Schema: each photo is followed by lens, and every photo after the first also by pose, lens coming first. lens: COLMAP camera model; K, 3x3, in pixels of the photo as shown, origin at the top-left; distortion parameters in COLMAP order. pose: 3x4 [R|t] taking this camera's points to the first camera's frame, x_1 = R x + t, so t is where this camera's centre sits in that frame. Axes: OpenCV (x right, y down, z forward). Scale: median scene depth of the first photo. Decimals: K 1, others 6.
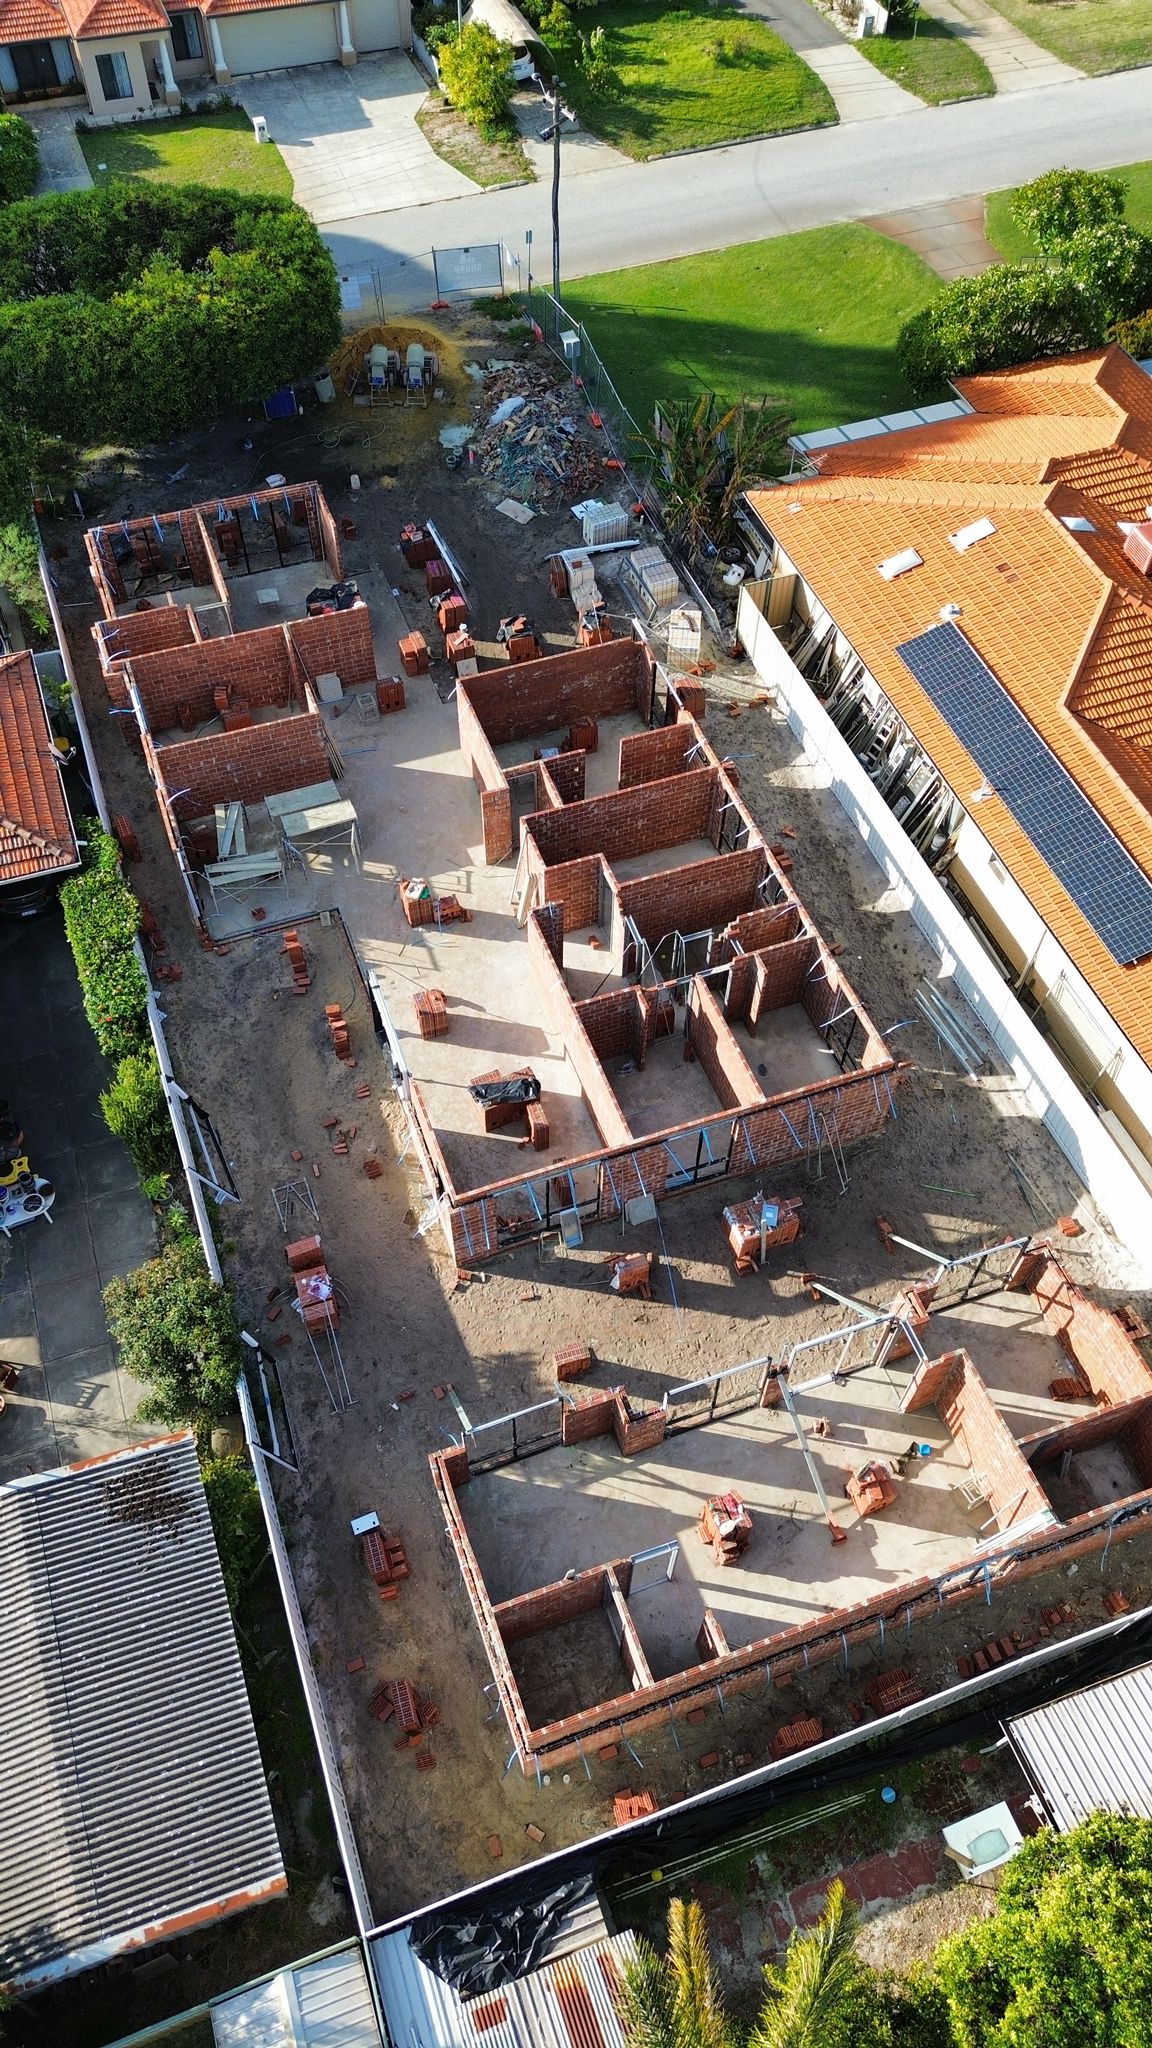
lens RADIAL K [[1446.4, 0, 570.2], [0, 1446.4, 1020.9], [0, 0, 1]] dist [0.068832, -0.064548]
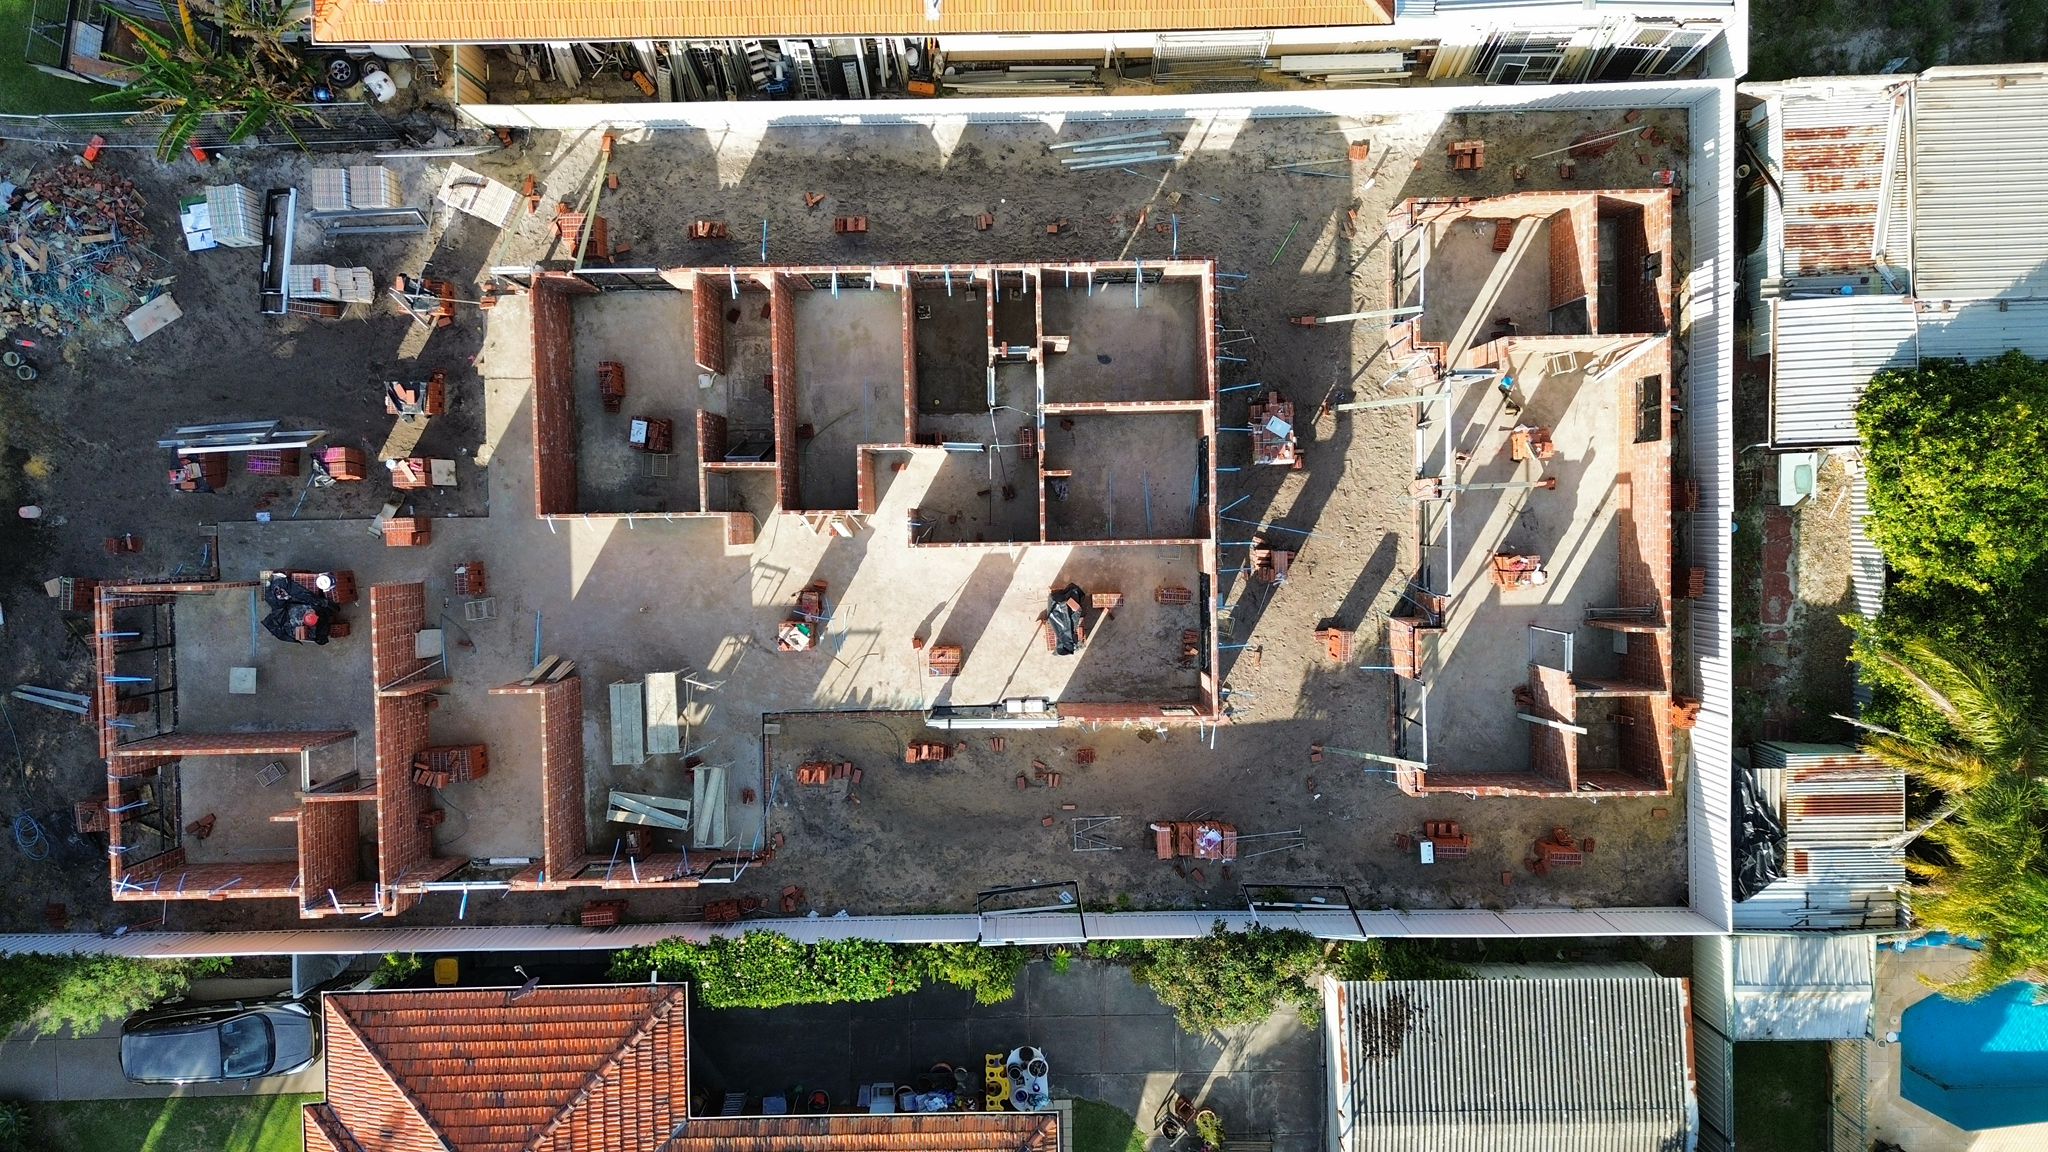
lens RADIAL K [[1446.4, 0, 1031.9], [0, 1446.4, 575.2], [0, 0, 1]] dist [0.068832, -0.064548]
pose [[0.324236, -0.945129, -0.040018, 0.019446], [0.777496, 0.242153, 0.580398, -0.633185], [-0.538860, -0.219300, 0.813349, 0.219892]]
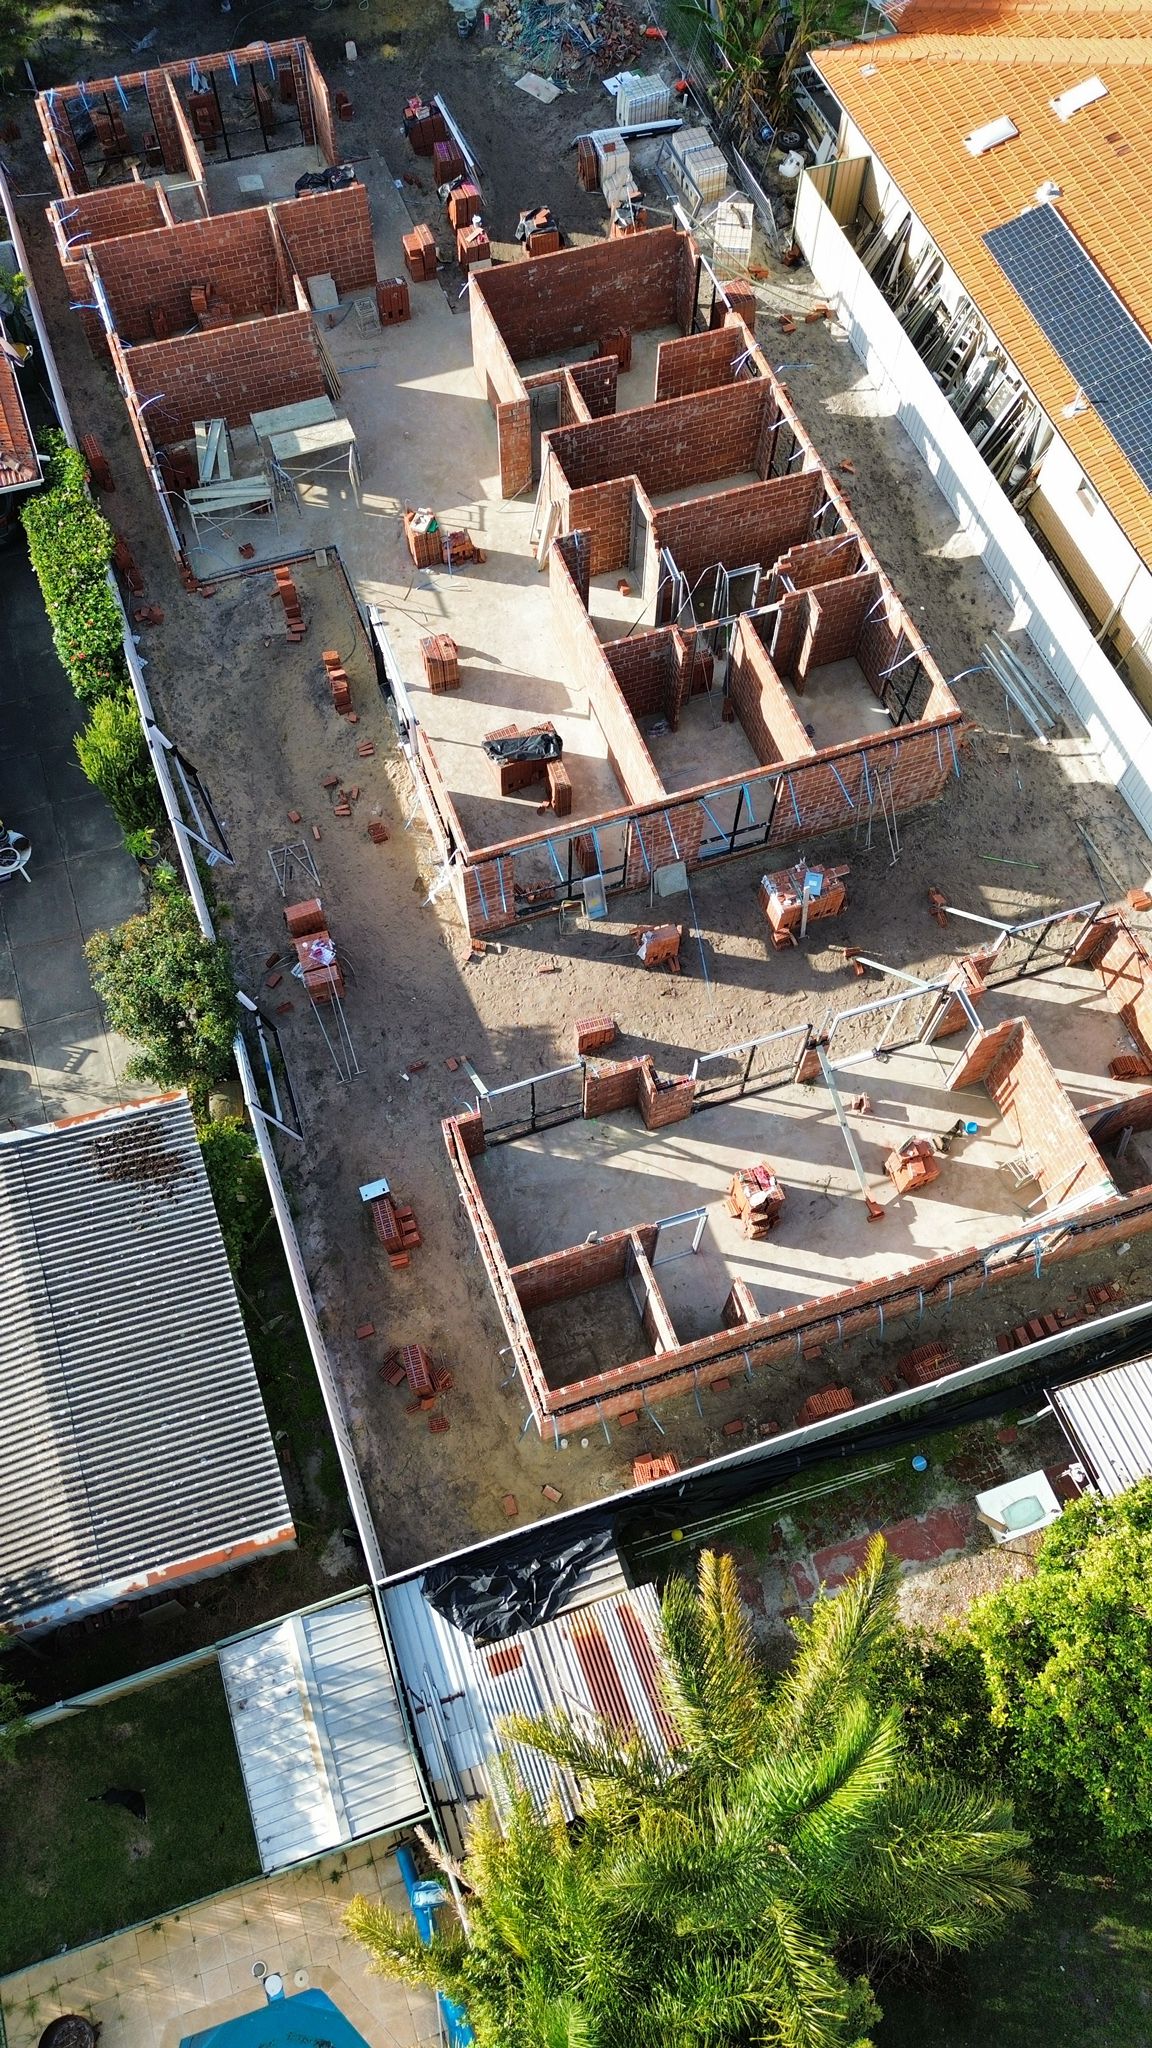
lens RADIAL K [[1446.4, 0, 570.2], [0, 1446.4, 1020.9], [0, 0, 1]] dist [0.068832, -0.064548]
pose [[0.999884, 0.013667, -0.006760, -0.008206], [-0.012358, 0.986093, 0.165737, 0.074369], [0.008931, -0.165634, 0.986147, 0.089530]]
